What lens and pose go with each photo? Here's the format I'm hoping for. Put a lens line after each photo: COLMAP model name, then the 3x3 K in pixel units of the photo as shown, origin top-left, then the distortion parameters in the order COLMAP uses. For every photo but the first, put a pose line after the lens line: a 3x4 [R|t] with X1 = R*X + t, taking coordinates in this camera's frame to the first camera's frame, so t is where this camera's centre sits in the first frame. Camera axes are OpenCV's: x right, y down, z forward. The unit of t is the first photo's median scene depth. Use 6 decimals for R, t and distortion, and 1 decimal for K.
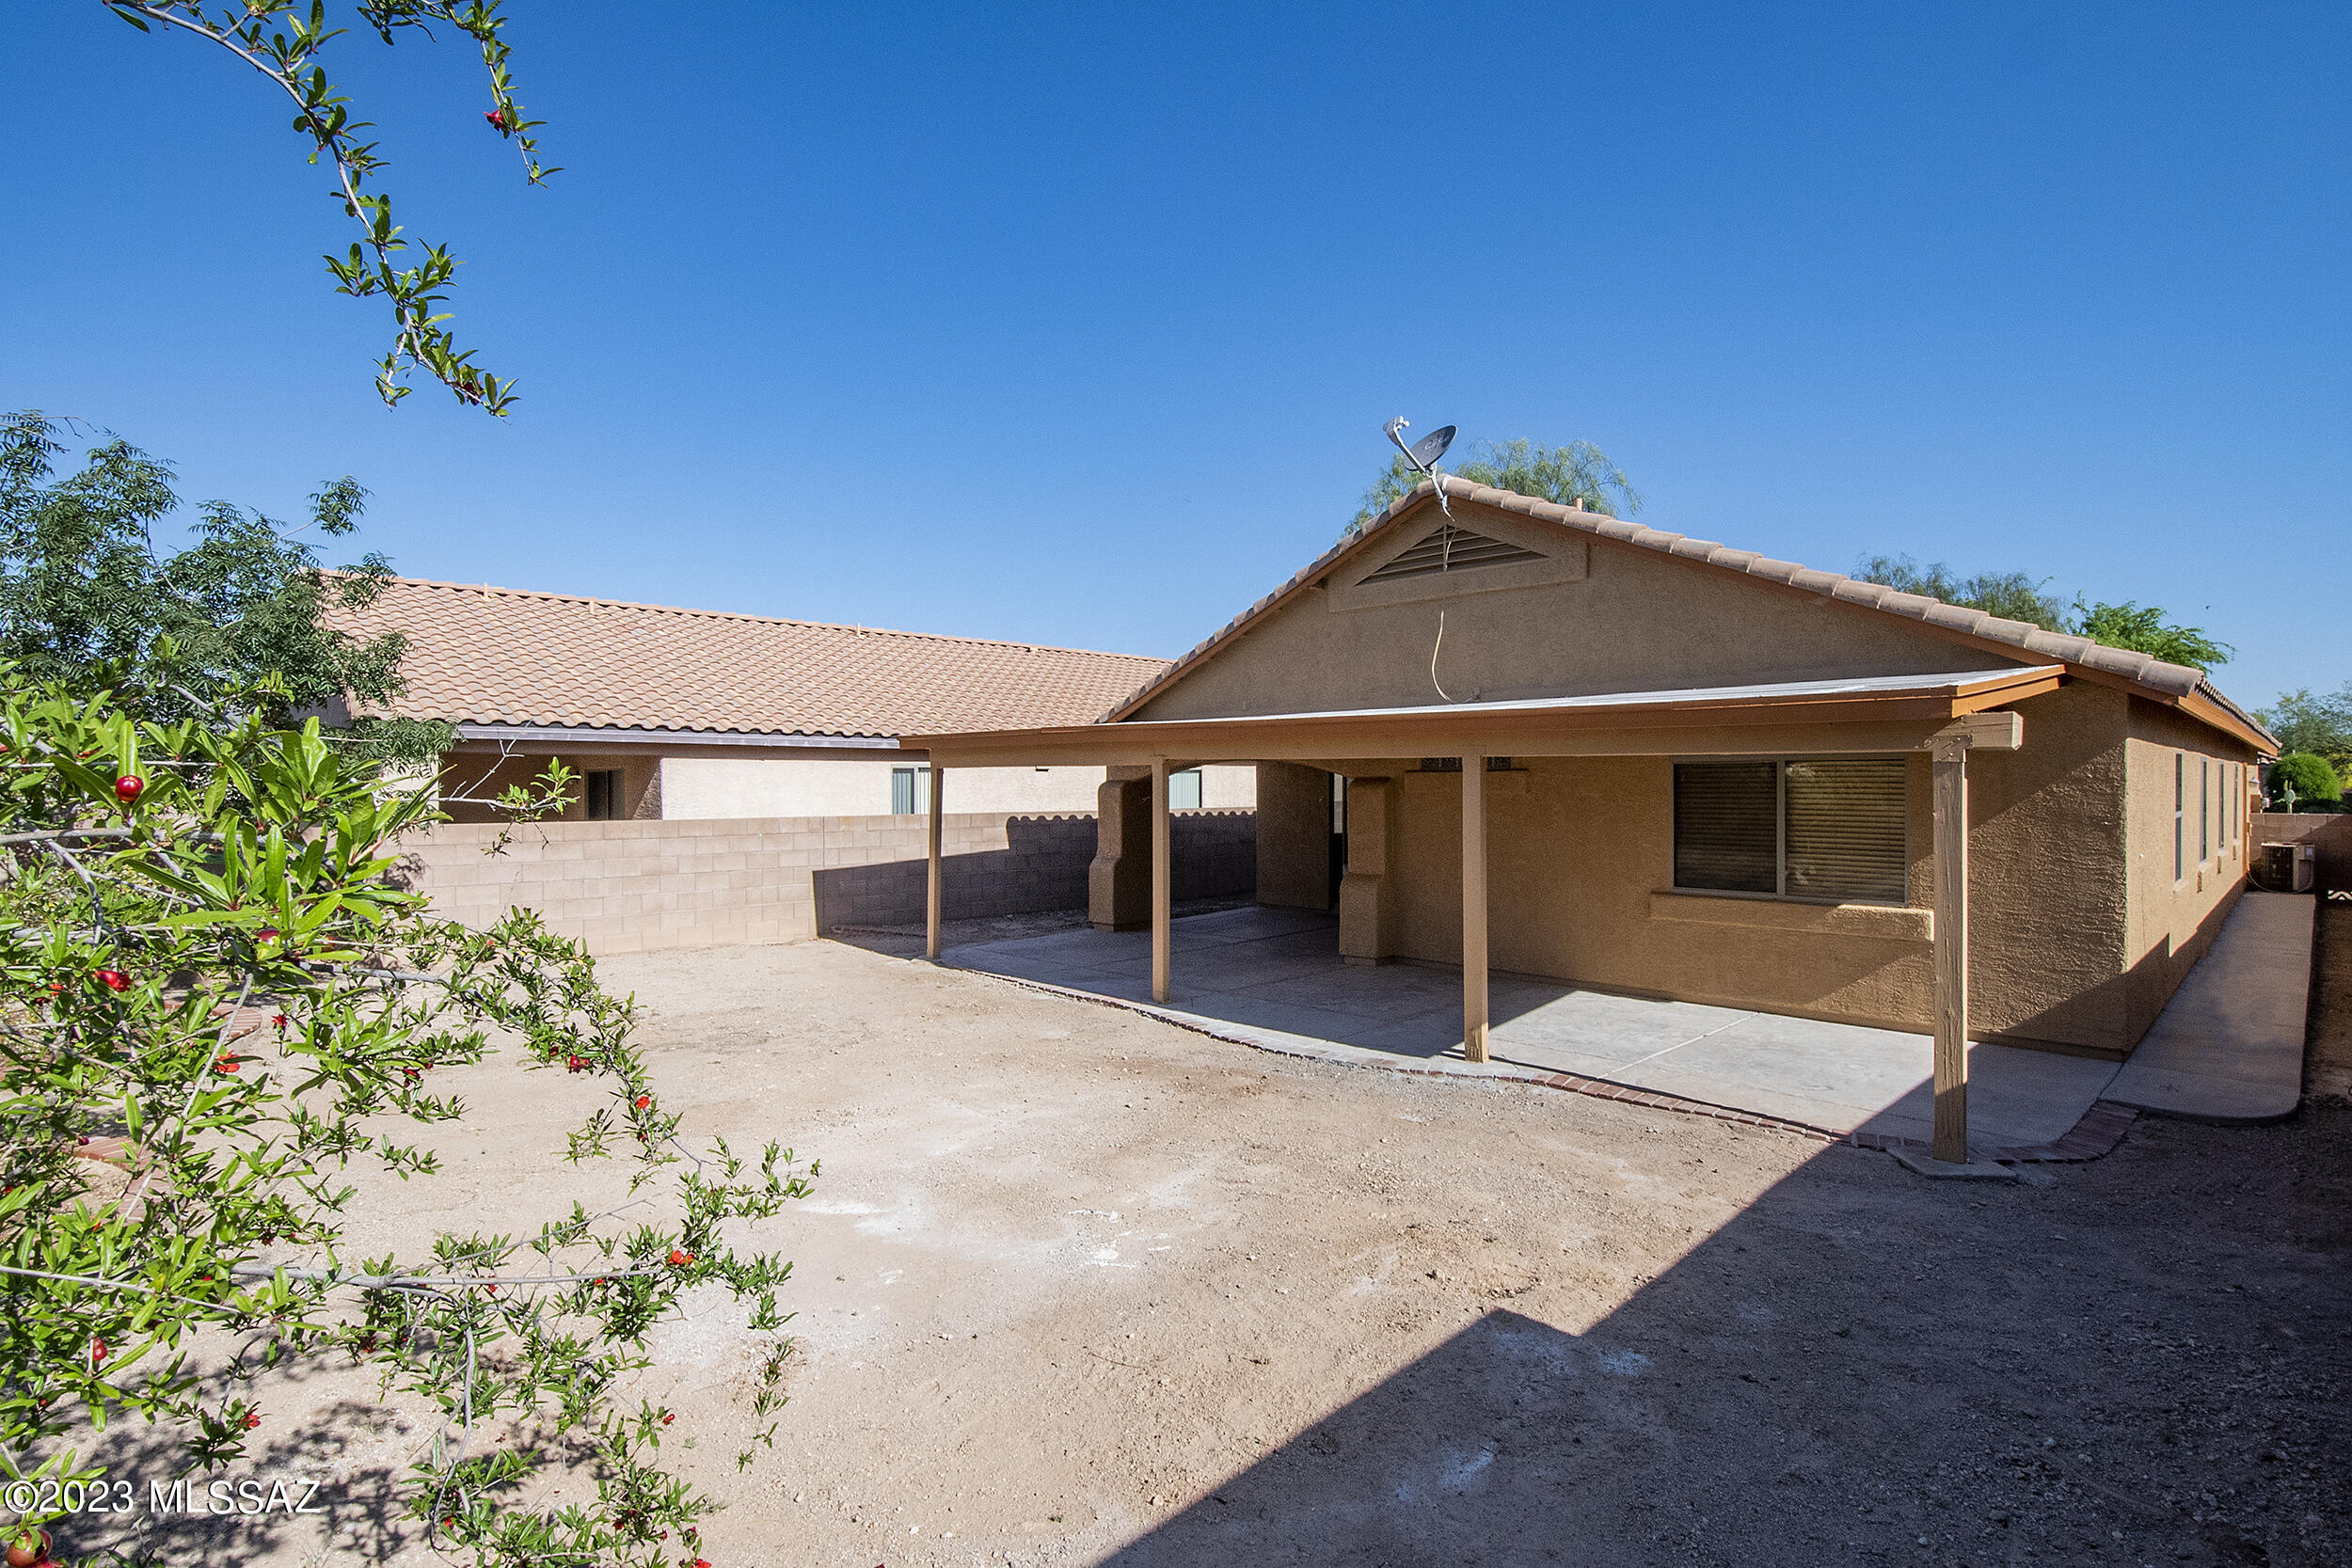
lens RADIAL K [[1141.4, 0, 1176.0], [0, 1141.4, 784.0], [0, 0, 1]] dist [0.000765, -0.000097]
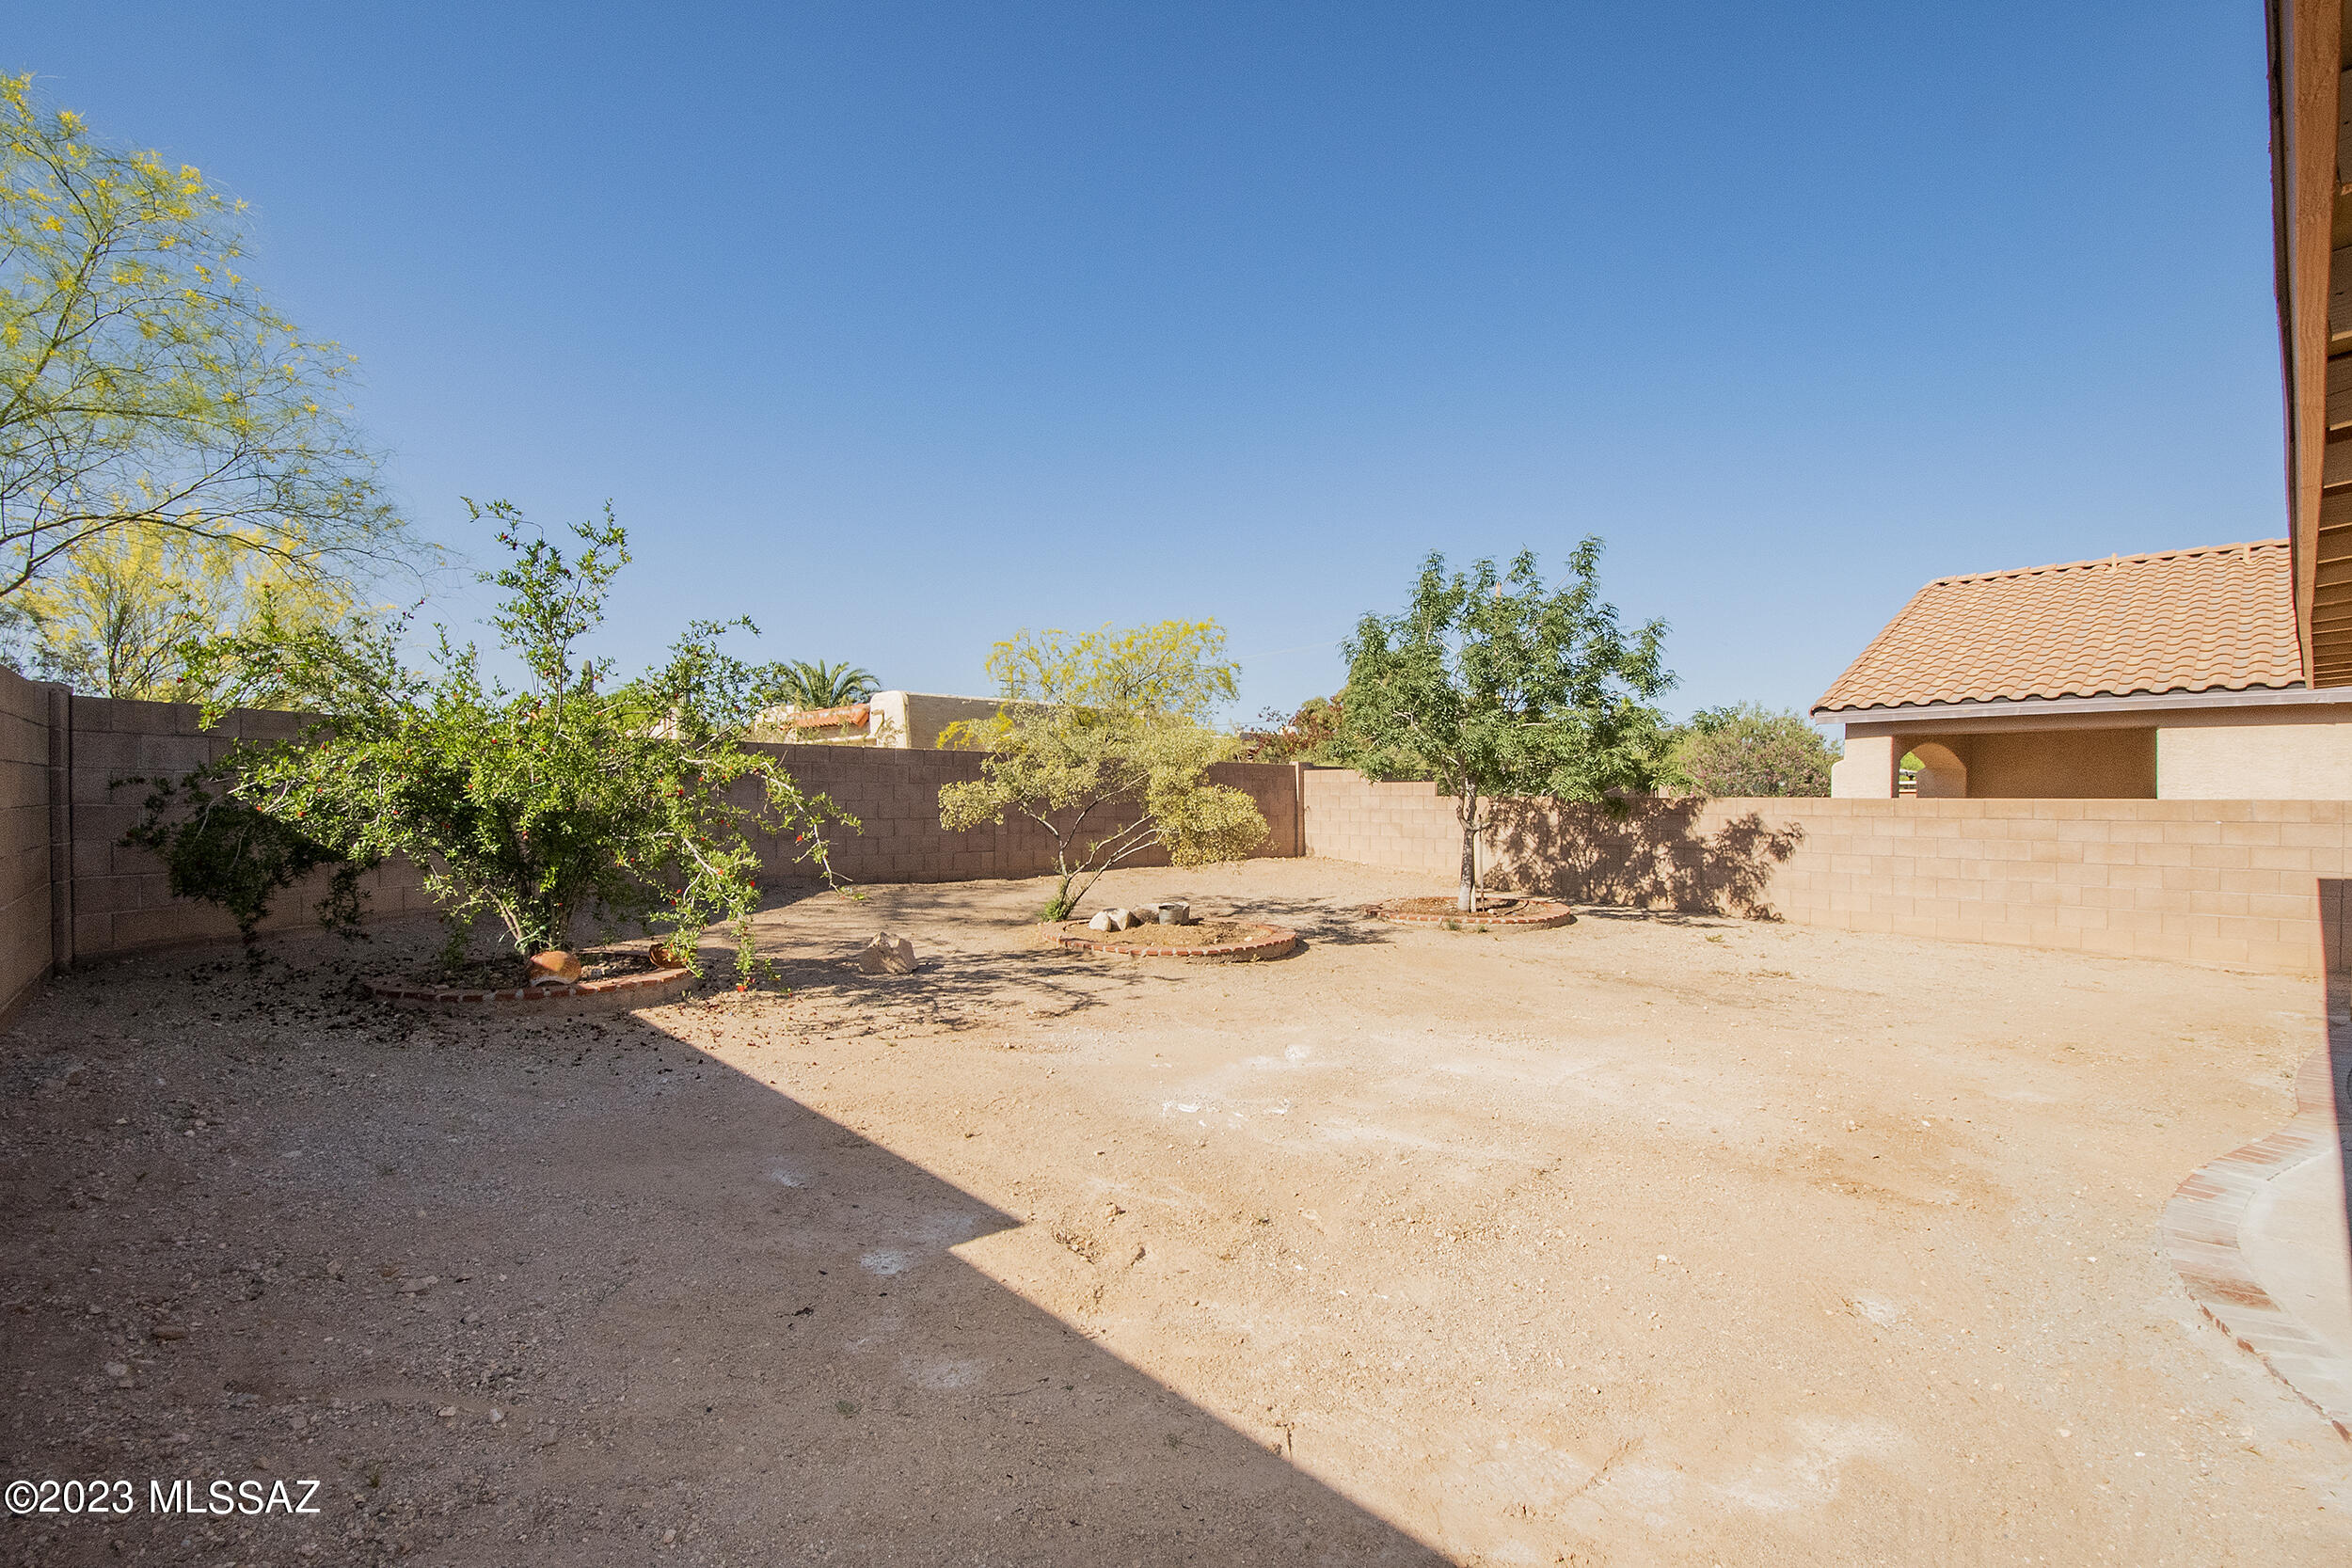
lens RADIAL K [[1034.9, 0, 1176.0], [0, 1034.9, 784.0], [0, 0, 1]] dist [0.001970, 0.000013]
pose [[-0.030355, -0.007658, -0.999510, 0.739062], [-0.005356, 0.999958, -0.007499, 0.061533], [0.999525, 0.005126, -0.030395, 0.740857]]
